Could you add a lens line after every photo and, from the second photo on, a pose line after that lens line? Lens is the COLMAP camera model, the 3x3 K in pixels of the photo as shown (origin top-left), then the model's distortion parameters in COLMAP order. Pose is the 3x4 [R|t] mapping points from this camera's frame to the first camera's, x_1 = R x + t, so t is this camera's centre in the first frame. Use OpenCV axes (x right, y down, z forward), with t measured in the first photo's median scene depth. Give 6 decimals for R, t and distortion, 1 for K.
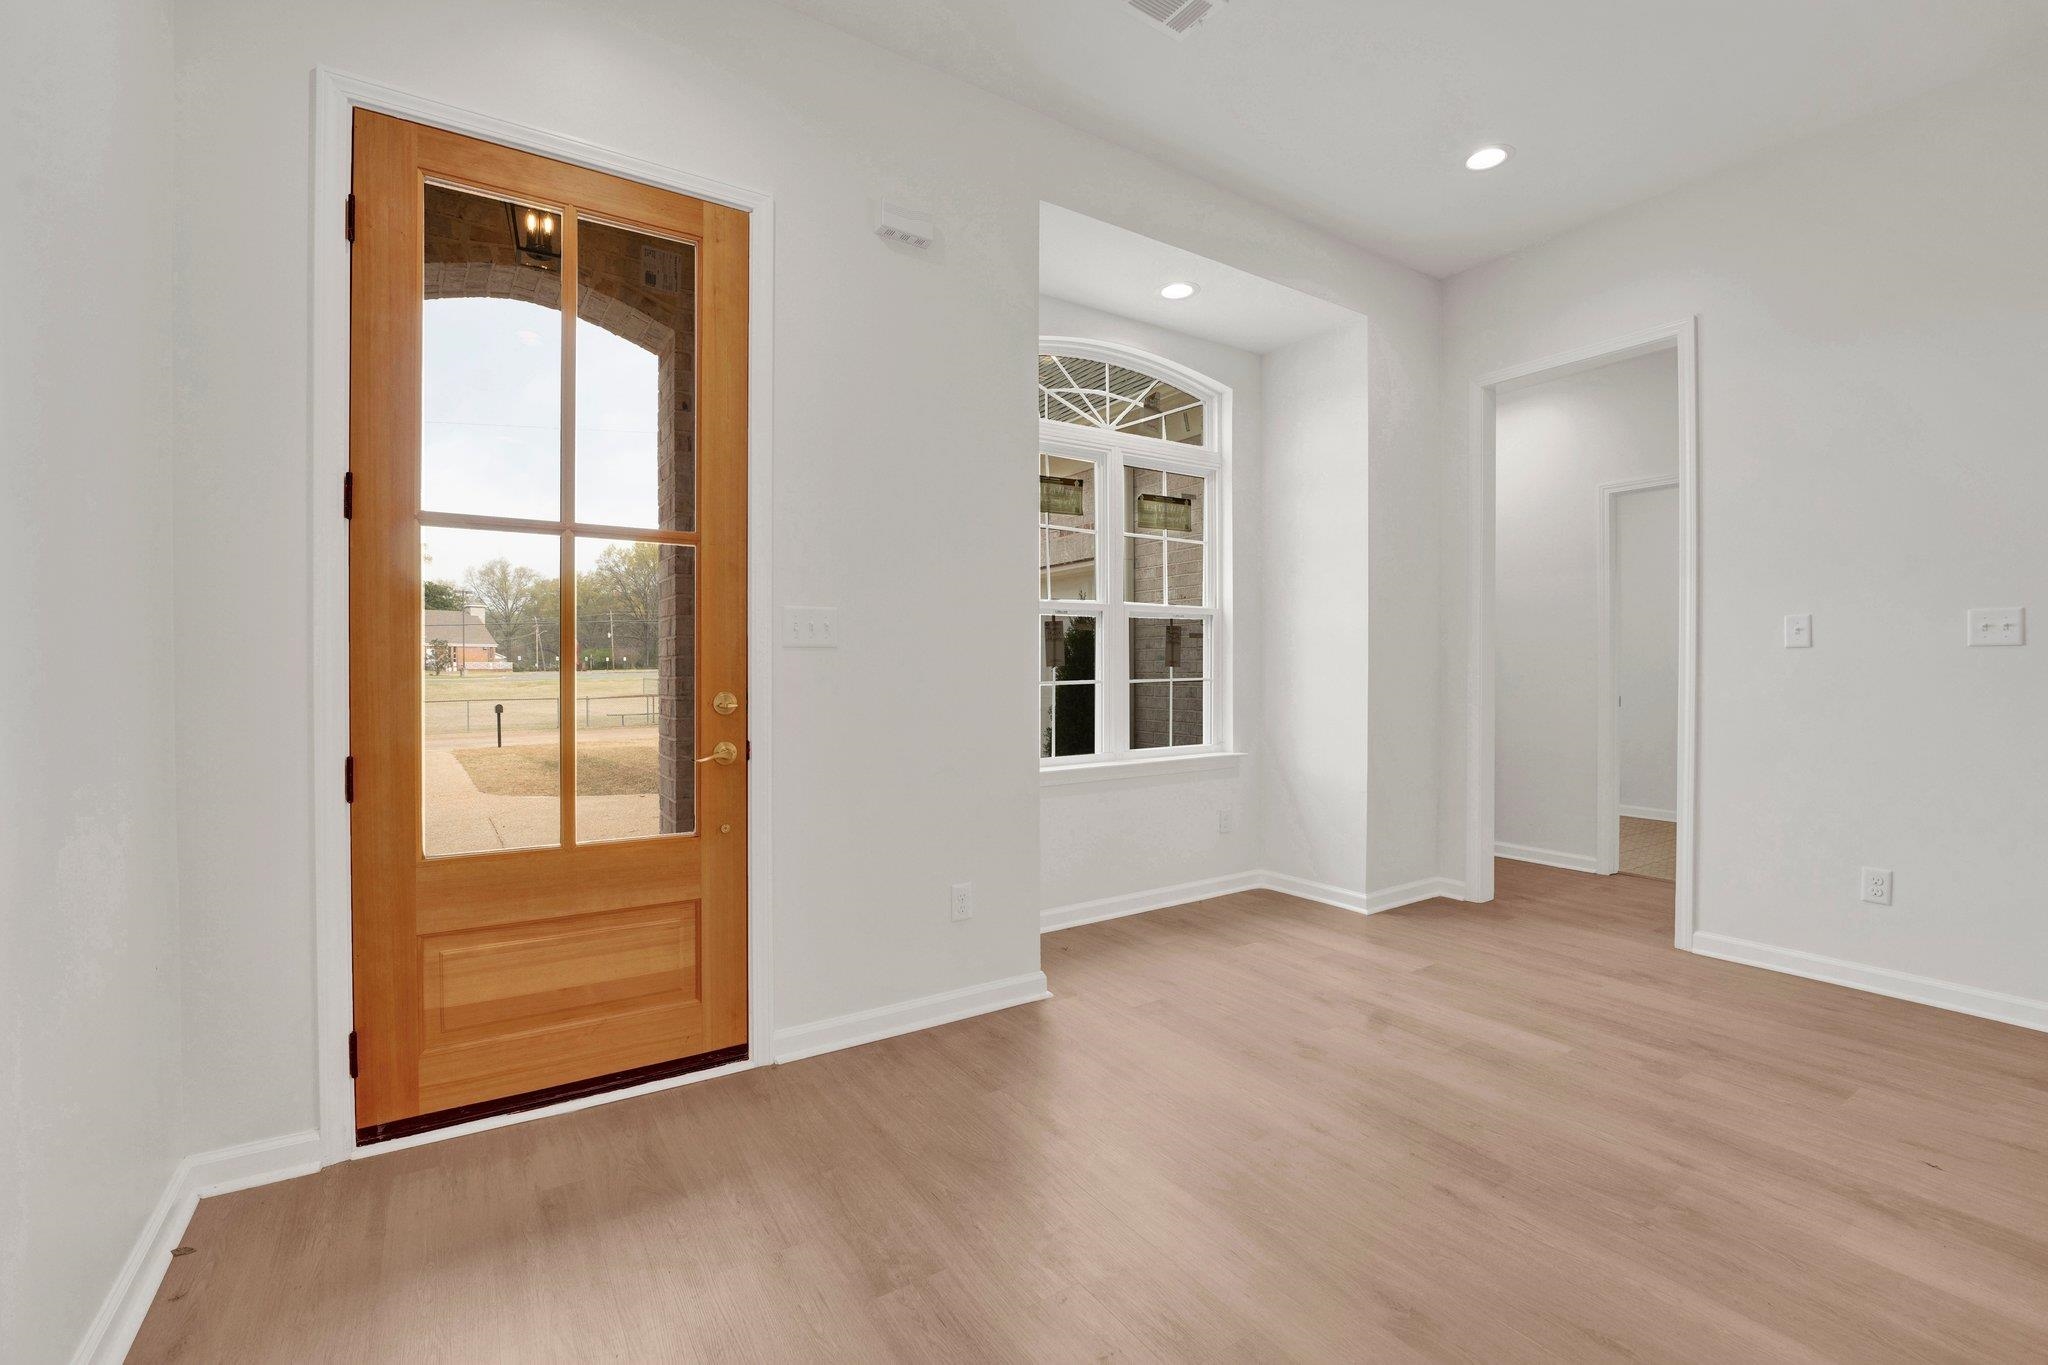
lens RADIAL K [[874.1, 0, 1003.2], [0, 874.1, 676.4], [0, 0, 1]] dist [-0.025676, 0.003671]
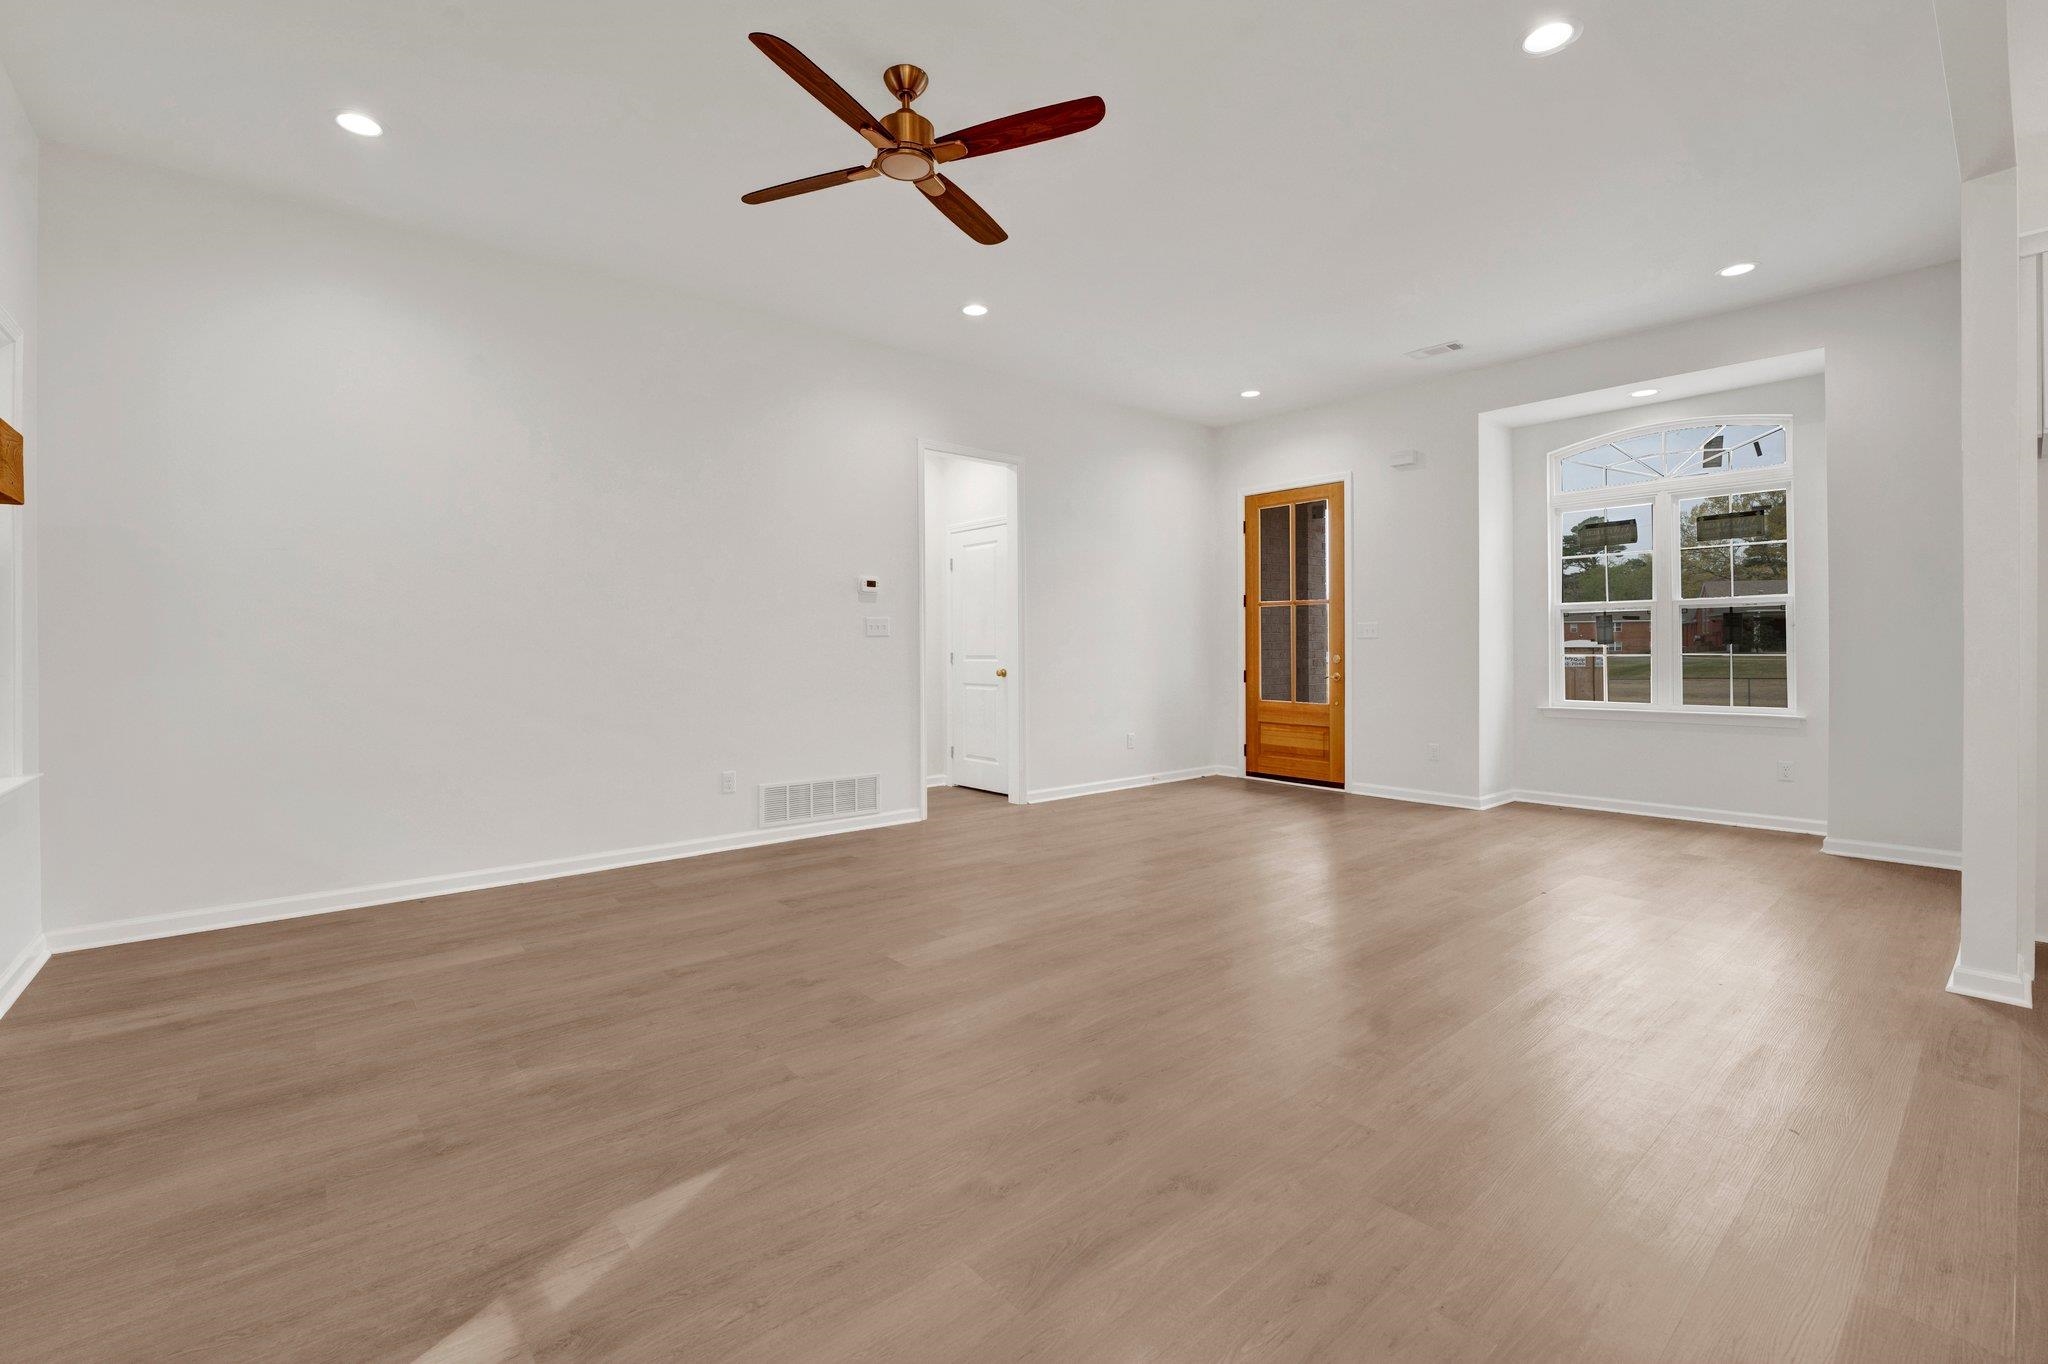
lens RADIAL K [[874.1, 0, 1027.1], [0, 874.1, 647.7], [0, 0, 1]] dist [-0.025676, 0.003671]
pose [[0.156856, 0.000433, -0.987621, 1.369976], [-0.005533, 0.999985, -0.000440, 0.000666], [0.987606, 0.005533, 0.156856, -0.256836]]
